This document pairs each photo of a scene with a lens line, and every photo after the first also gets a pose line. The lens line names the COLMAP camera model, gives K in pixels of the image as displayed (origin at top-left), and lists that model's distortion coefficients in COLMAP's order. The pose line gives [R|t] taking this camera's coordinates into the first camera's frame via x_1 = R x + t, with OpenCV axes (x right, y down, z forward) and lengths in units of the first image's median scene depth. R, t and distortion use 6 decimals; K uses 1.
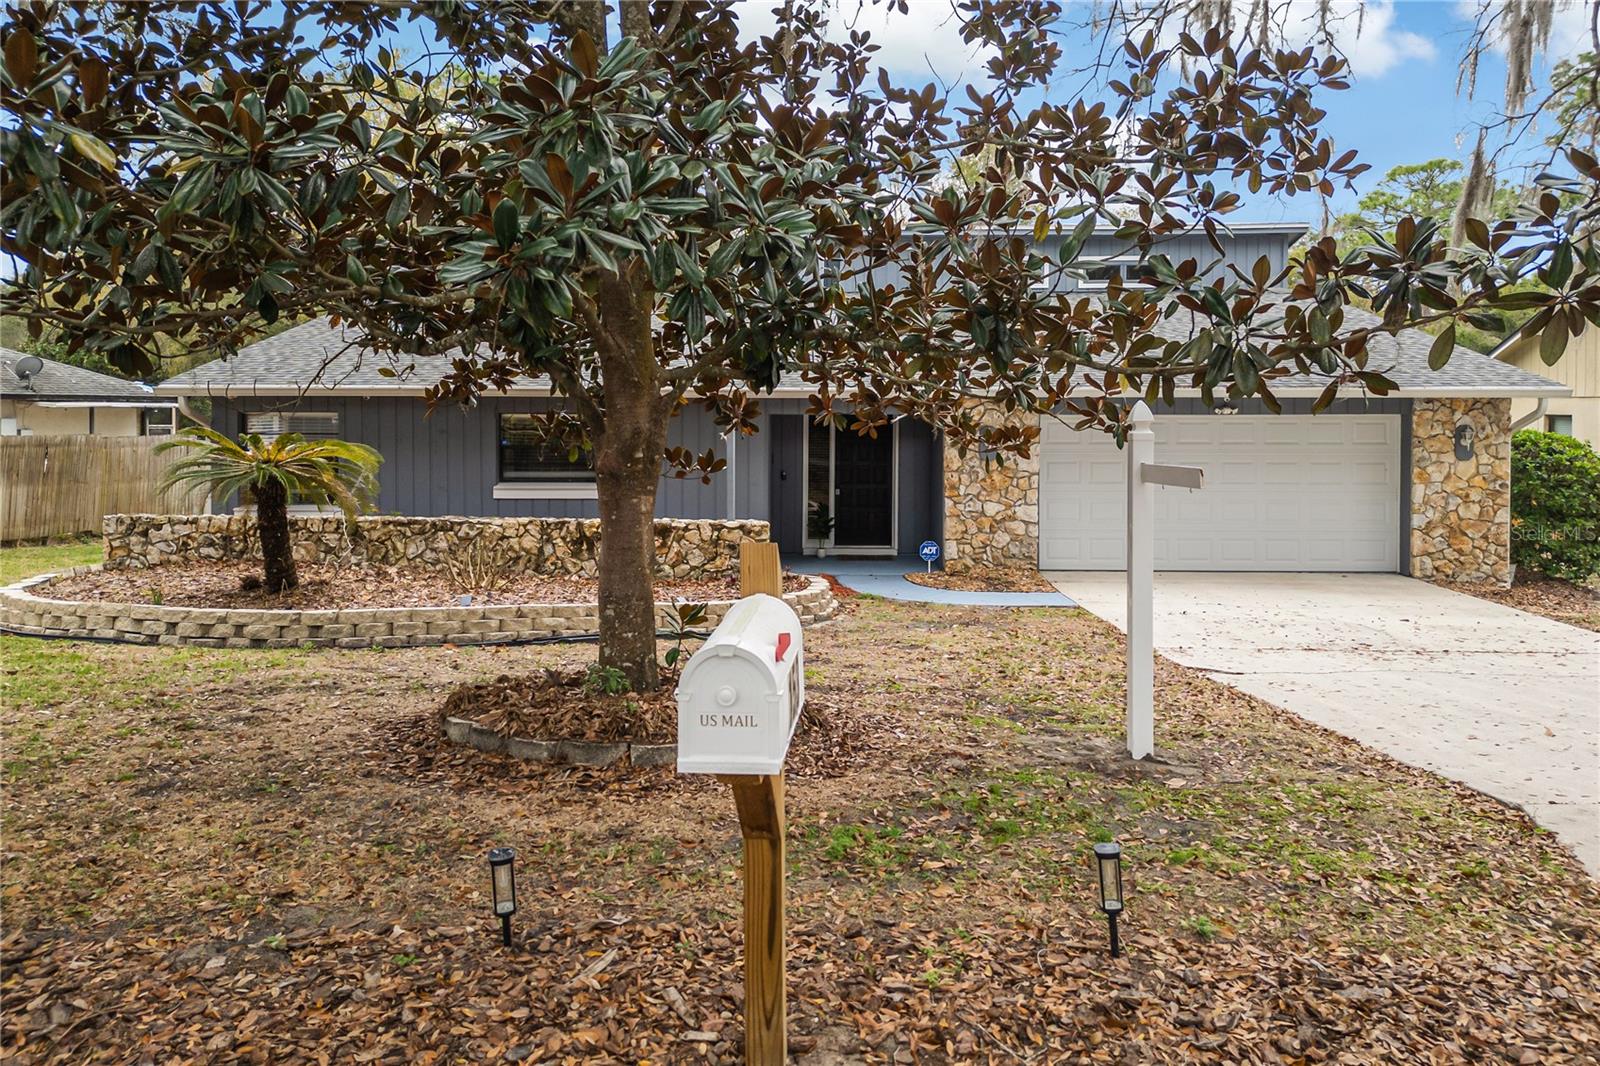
lens RADIAL K [[1122.3, 0, 777.0], [0, 1122.3, 521.9], [0, 0, 1]] dist [0.098208, -0.117191]
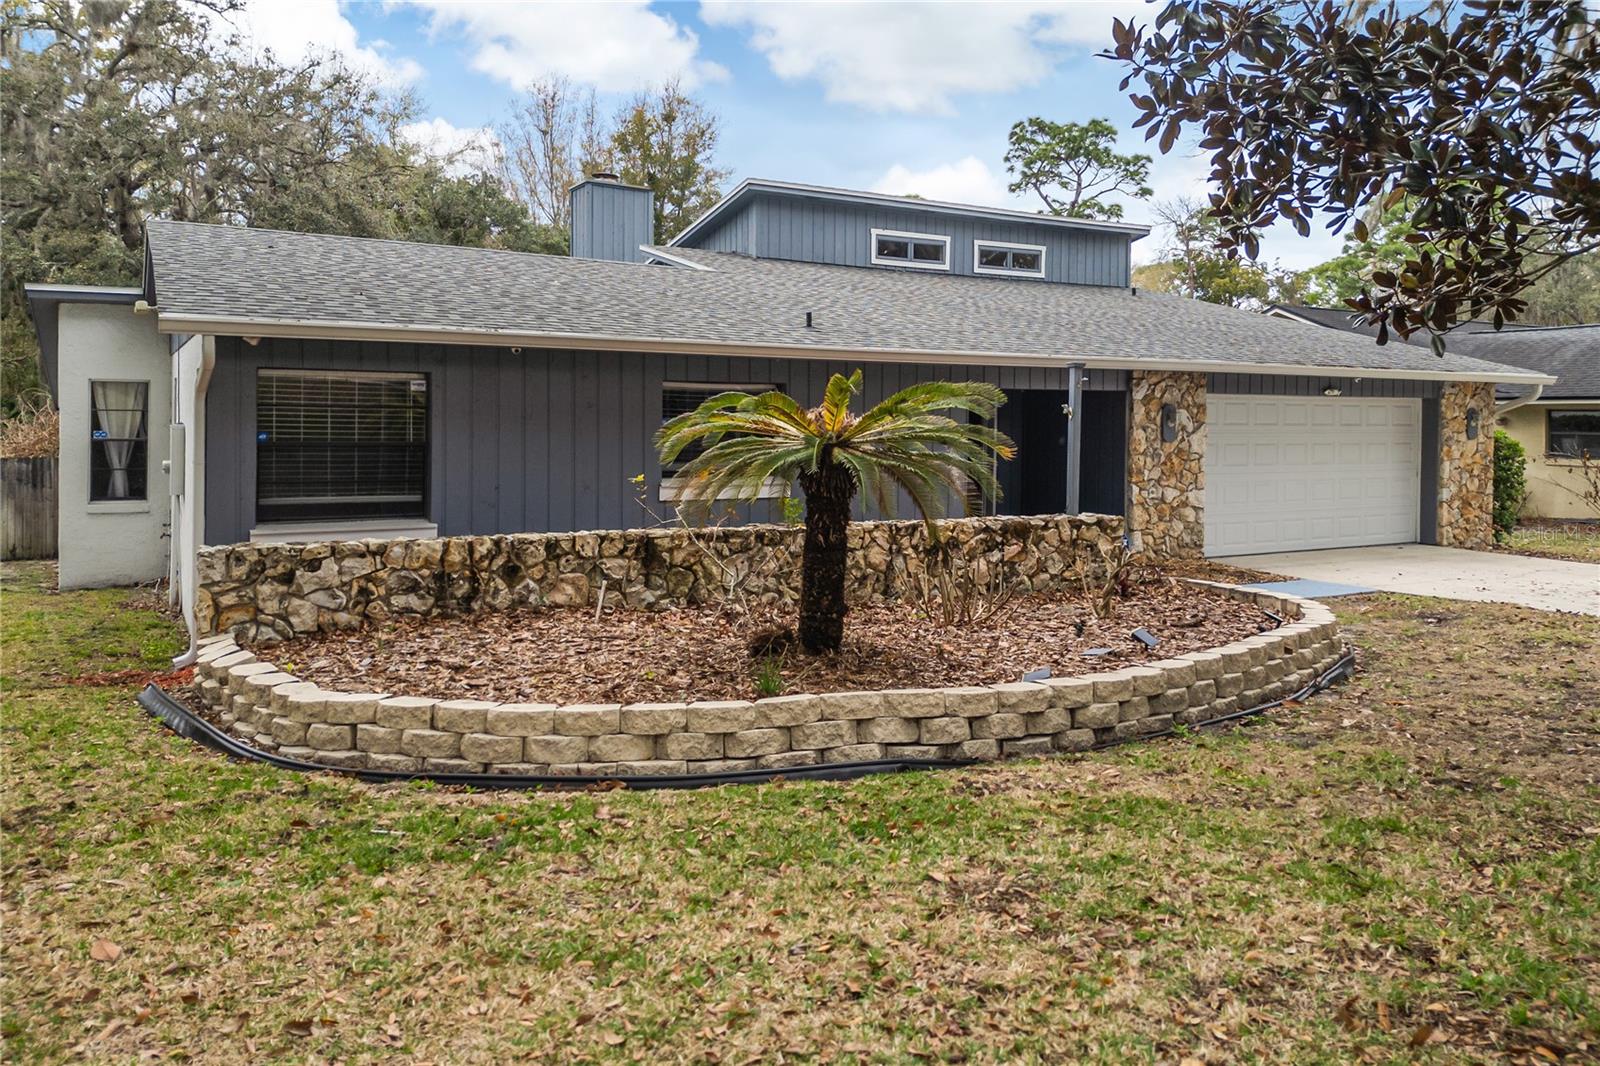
lens RADIAL K [[1130.1, 0, 793.1], [0, 1130.1, 543.6], [0, 0, 1]] dist [0.096478, -0.108585]
pose [[0.863786, -0.049800, 0.501392, -0.617979], [0.043102, 0.998759, 0.024944, -0.009490], [-0.502012, 0.000065, 0.864861, 0.399589]]
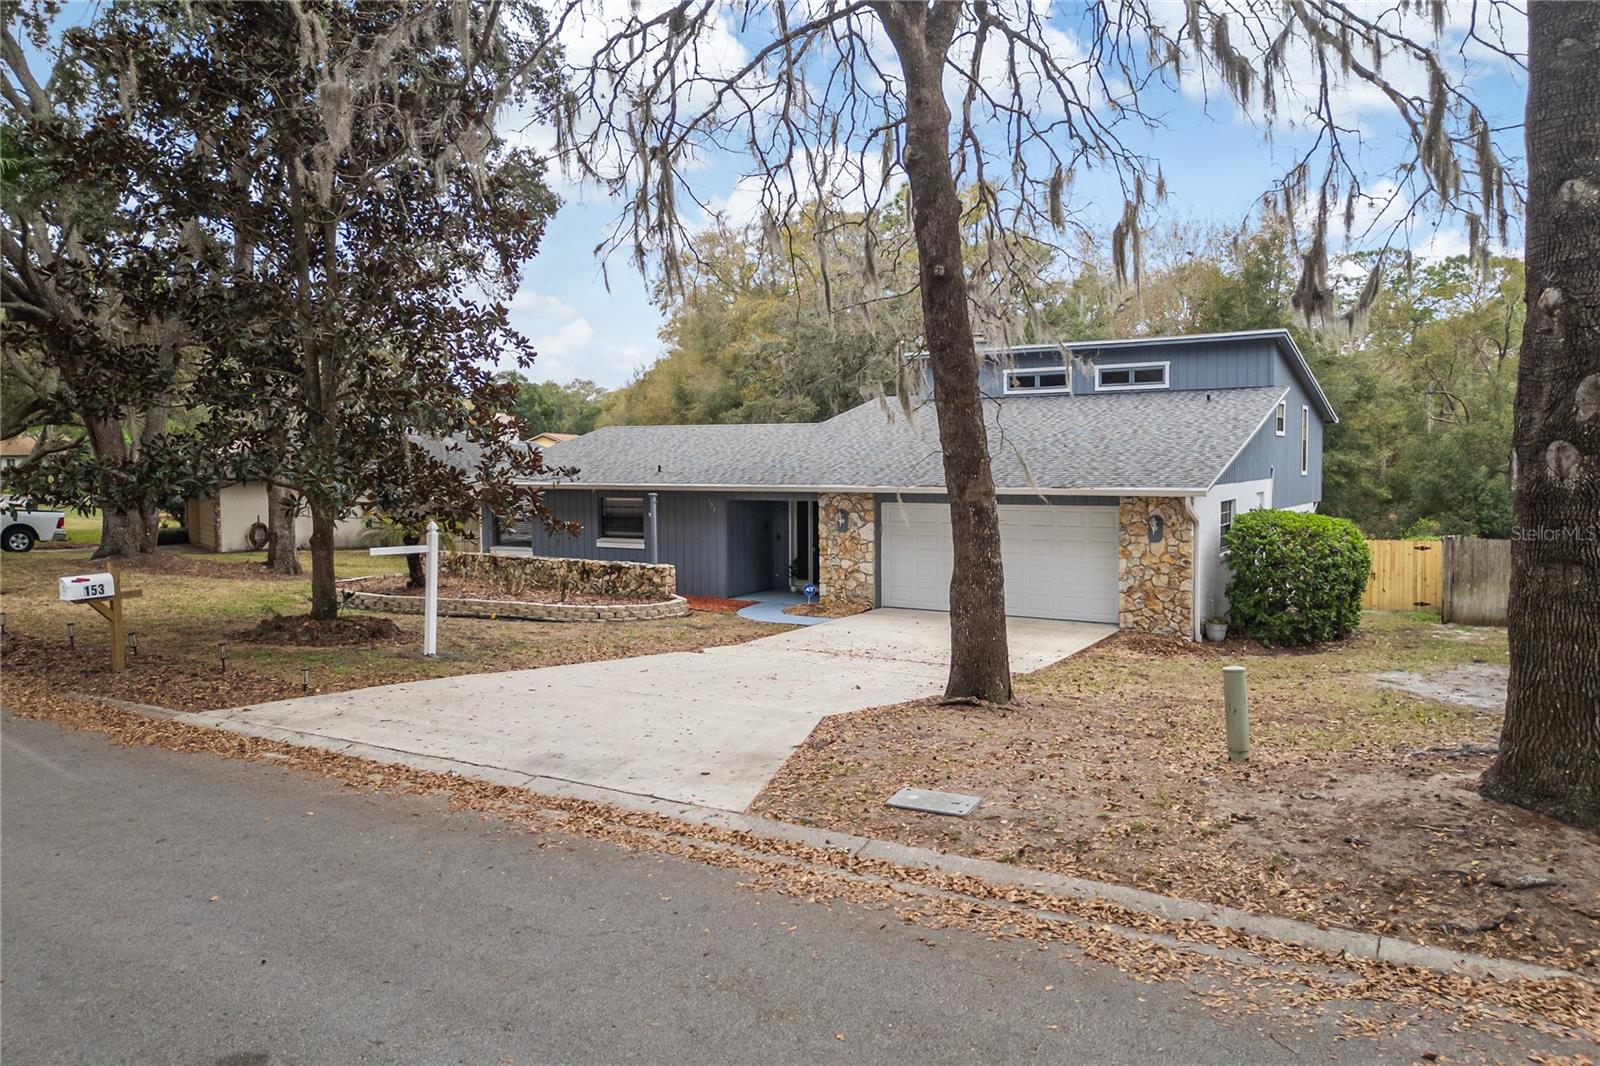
lens RADIAL K [[1122.3, 0, 777.0], [0, 1122.3, 521.9], [0, 0, 1]] dist [0.098208, -0.117191]
pose [[0.854142, 0.020599, -0.519632, 1.021843], [-0.038443, 0.998982, -0.023588, -0.032914], [0.518618, 0.040124, 0.854064, -0.389747]]
